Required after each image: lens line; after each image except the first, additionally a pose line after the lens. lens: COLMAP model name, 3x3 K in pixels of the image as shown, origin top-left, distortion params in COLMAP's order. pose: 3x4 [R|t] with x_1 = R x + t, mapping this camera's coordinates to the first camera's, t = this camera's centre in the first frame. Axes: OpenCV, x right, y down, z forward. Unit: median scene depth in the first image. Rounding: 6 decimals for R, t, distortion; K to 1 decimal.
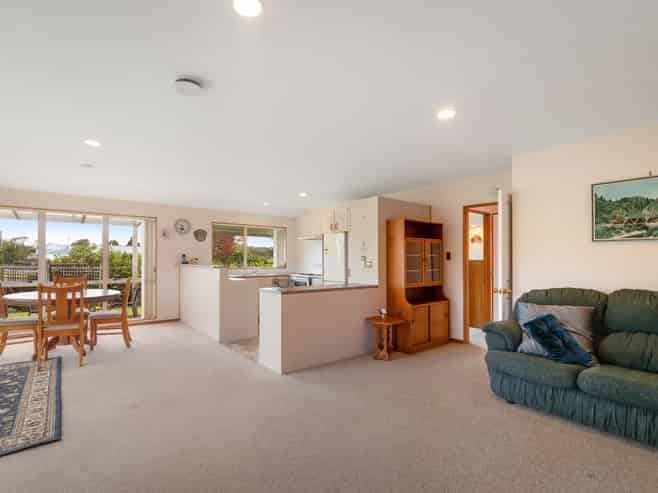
lens RADIAL K [[327.8, 0, 329.6], [0, 327.8, 274.1], [0, 0, 1]] dist [0.000805, 0.000111]
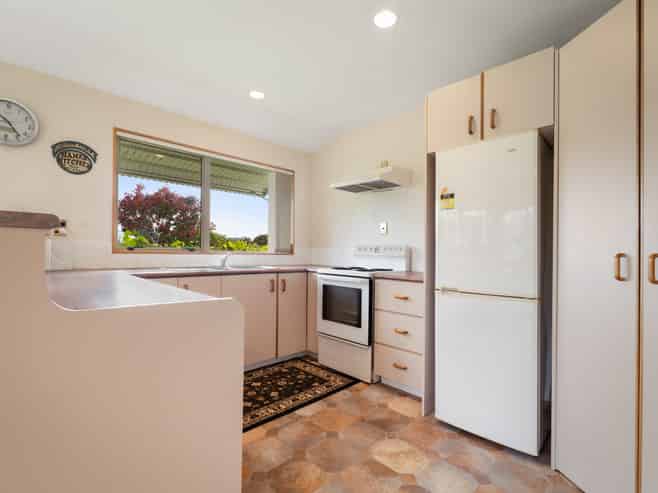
lens RADIAL K [[294.5, 0, 310.0], [0, 294.5, 246.9], [0, 0, 1]] dist [0.000429, 0.000018]
pose [[0.997982, 0.012225, 0.062314, -0.160385], [-0.008166, 0.997853, -0.064983, -0.002413], [-0.062975, 0.064343, 0.995939, 0.686058]]
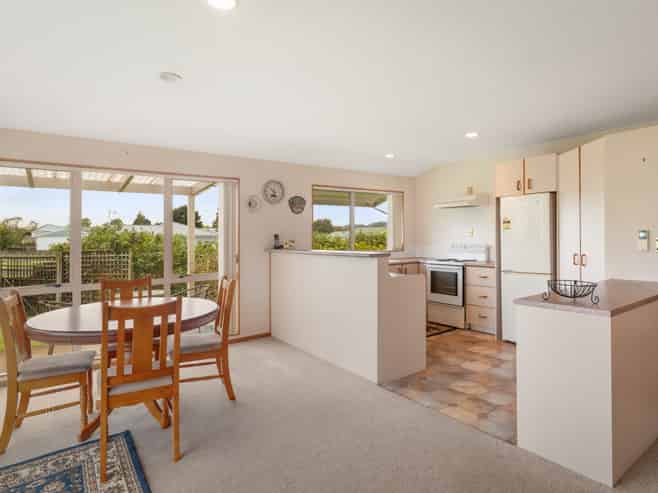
lens RADIAL K [[367.3, 0, 329.0], [0, 367.3, 246.5], [0, 0, 1]] dist [-0.001104, 0.000034]
pose [[0.999093, -0.020858, -0.037111, -0.312307], [0.020275, 0.999666, -0.016015, -0.022386], [0.037433, 0.015248, 0.999183, 0.273141]]
